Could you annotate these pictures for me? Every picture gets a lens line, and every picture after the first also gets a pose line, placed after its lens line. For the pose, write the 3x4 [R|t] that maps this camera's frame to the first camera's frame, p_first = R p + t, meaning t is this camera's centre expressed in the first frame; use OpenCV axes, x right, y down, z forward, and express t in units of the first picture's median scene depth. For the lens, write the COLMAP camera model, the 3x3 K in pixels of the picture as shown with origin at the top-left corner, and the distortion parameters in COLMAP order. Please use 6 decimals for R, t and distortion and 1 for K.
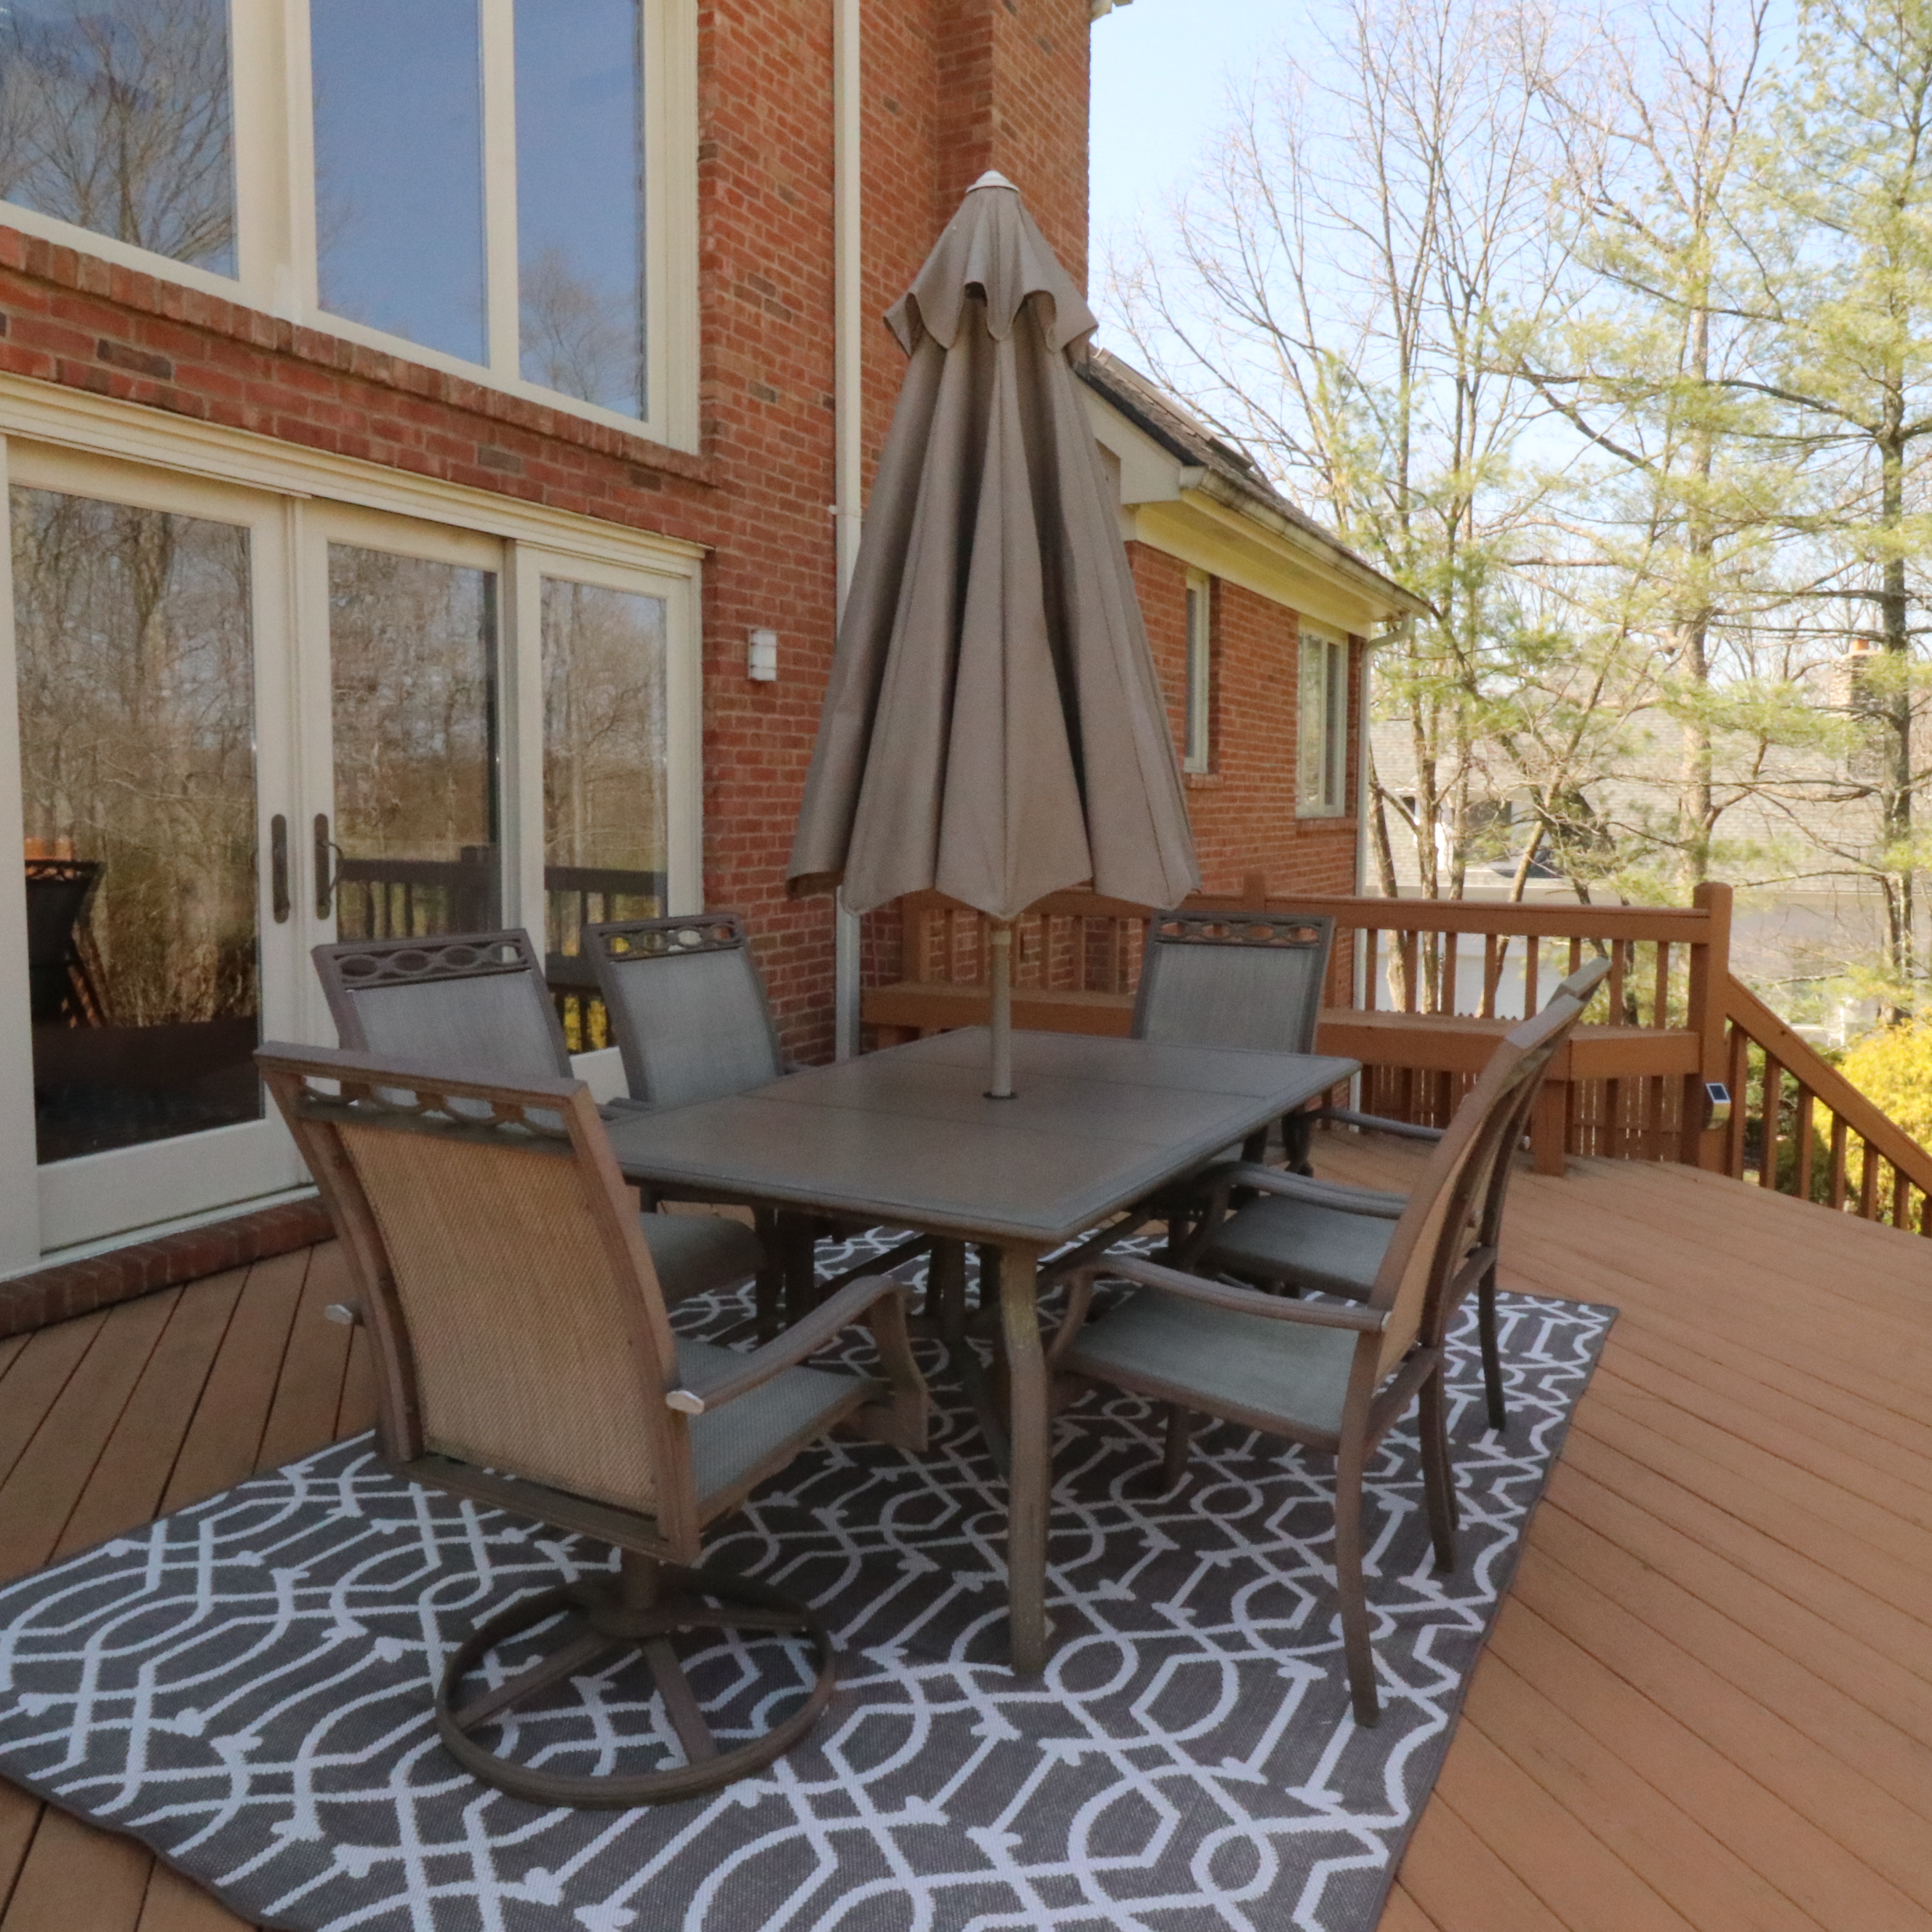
lens RADIAL K [[1588.5, 0, 951.1], [0, 1588.5, 935.9], [0, 0, 1]] dist [-0.007431, -0.005381]
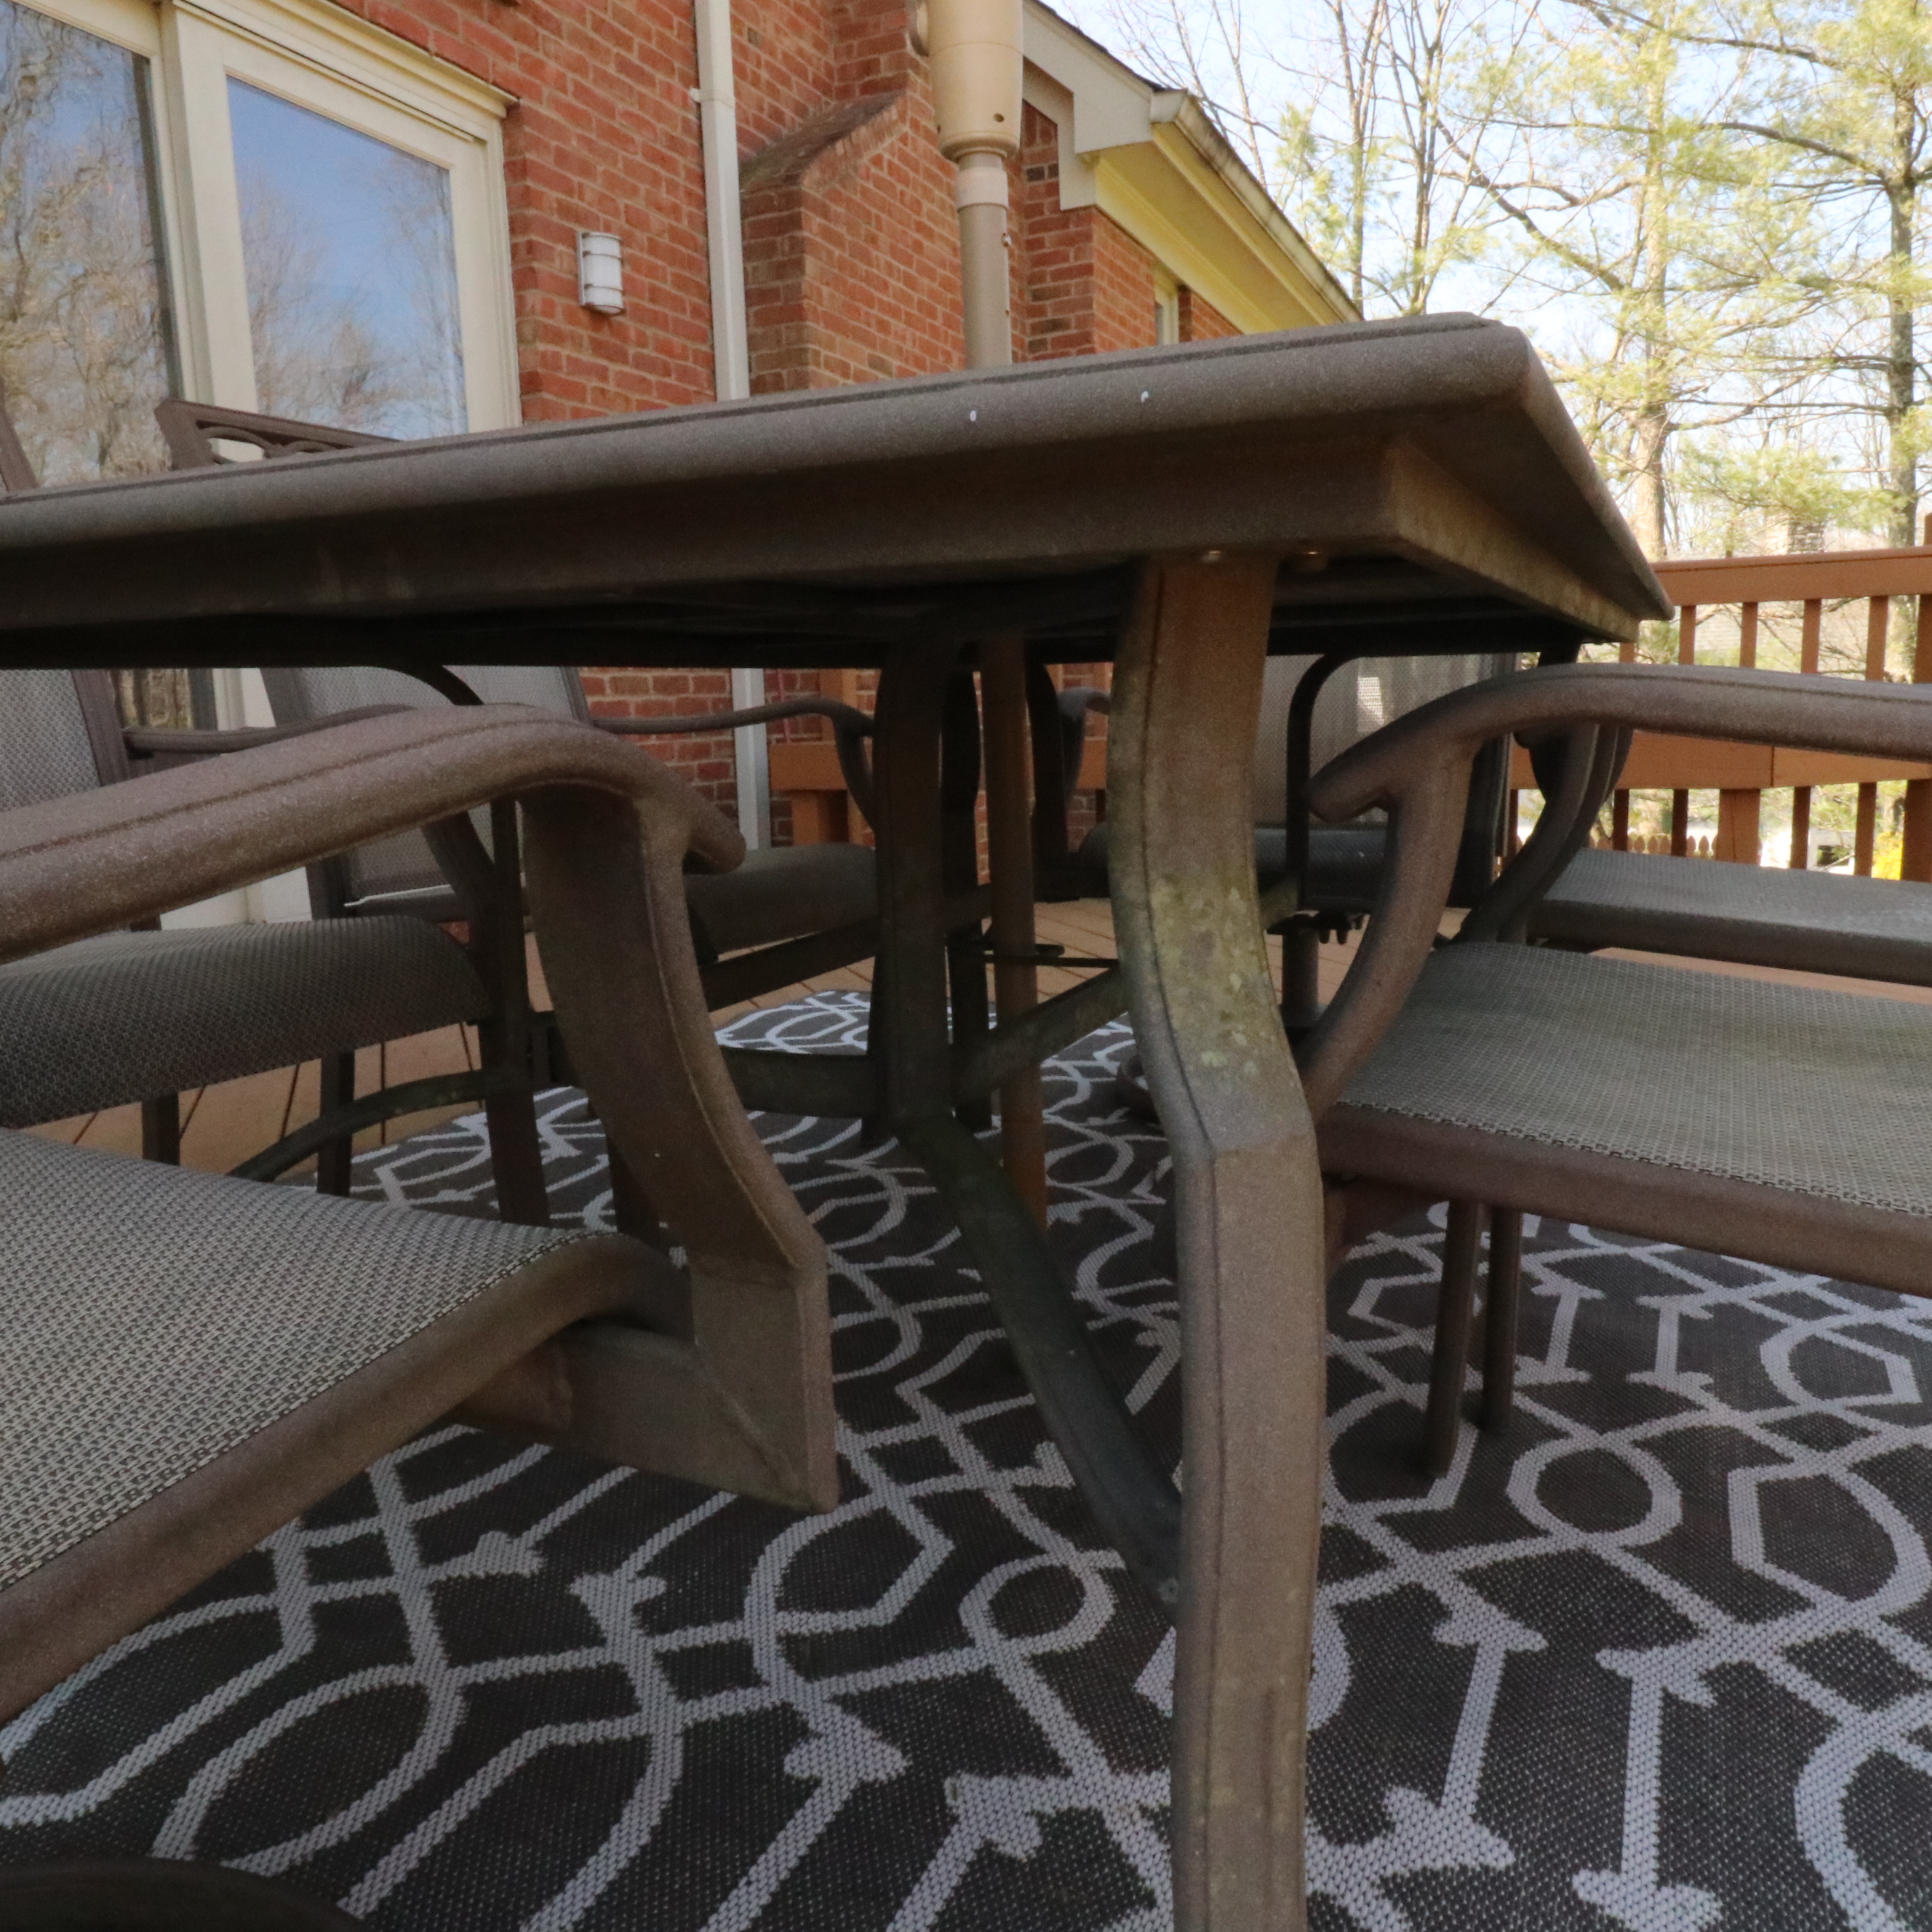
lens RADIAL K [[1514.6, 0, 966.0], [0, 1514.6, 966.0], [0, 0, 1]] dist [-0.000785, -0.000456]
pose [[0.997911, -0.044087, 0.047221, -0.001891], [0.039994, 0.995632, 0.084364, 0.159567], [-0.050734, -0.082300, 0.995315, 0.554796]]
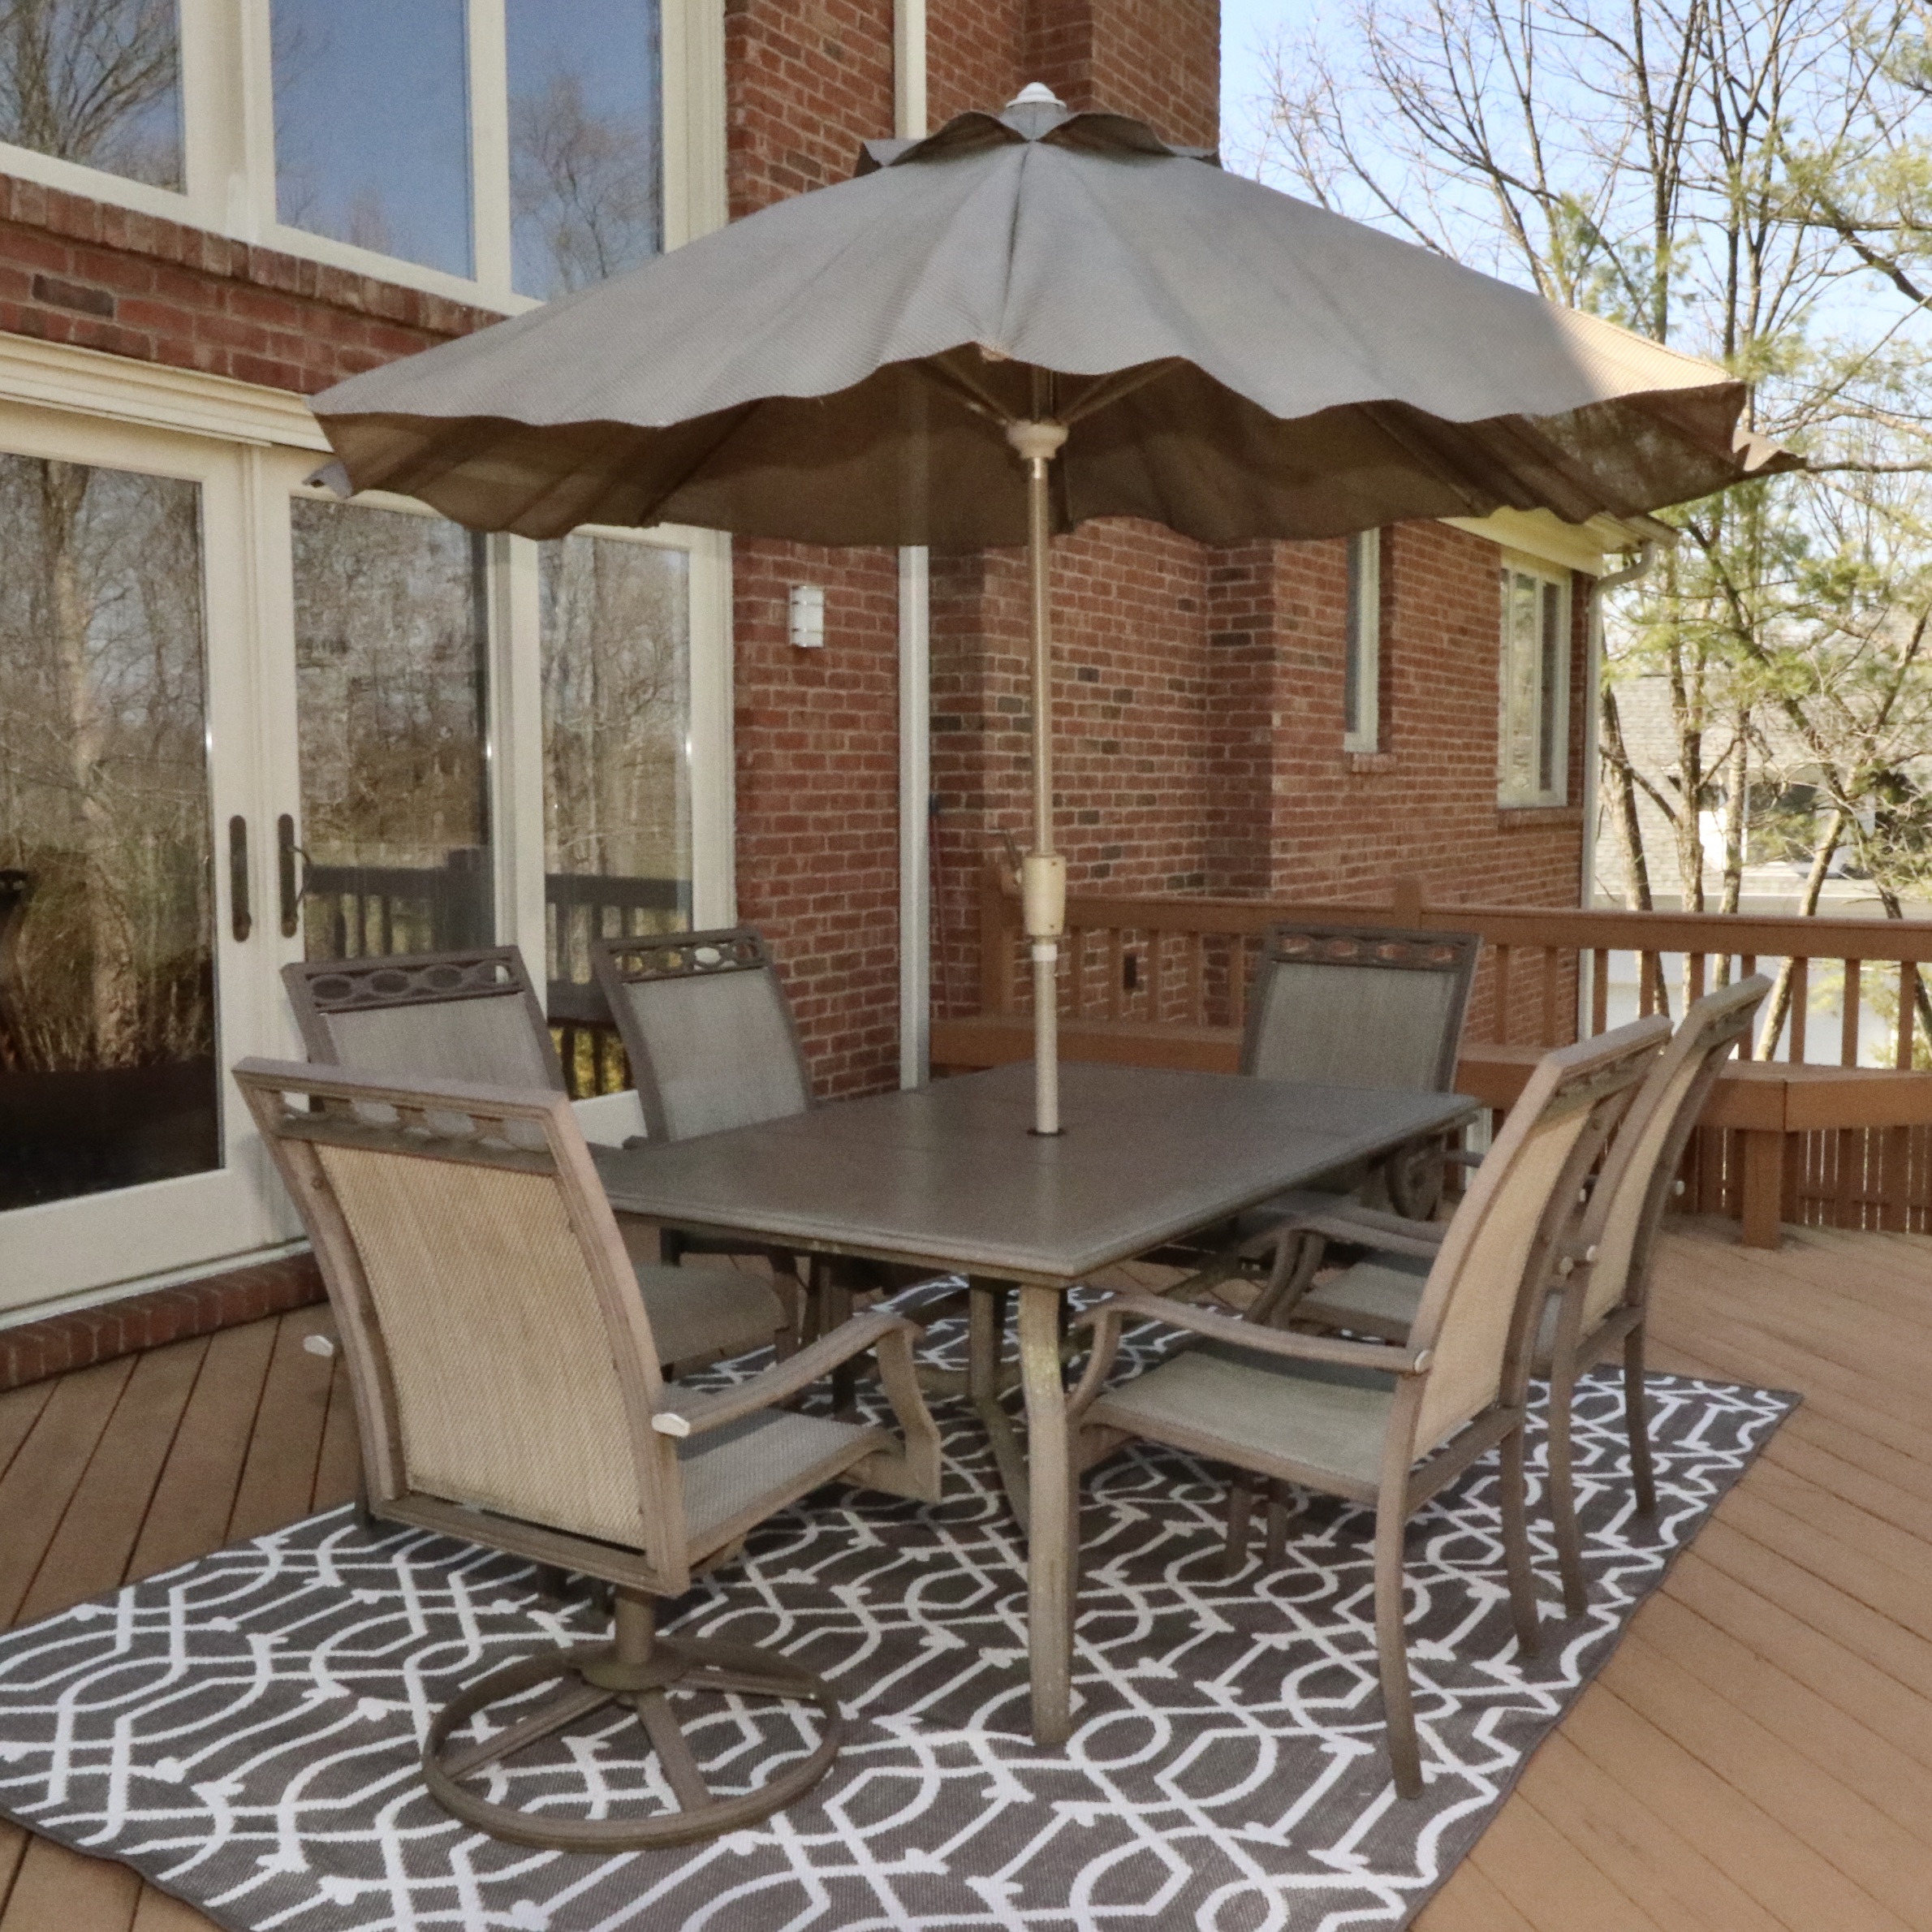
lens RADIAL K [[2085.5, 0, 971.2], [0, 2085.5, 1009.1], [0, 0, 1]] dist [-0.013532, -0.006225]
pose [[0.998462, -0.000618, -0.055442, 0.050408], [0.001844, 0.999755, 0.022063, 0.006009], [0.055415, -0.022131, 0.998218, -0.149767]]
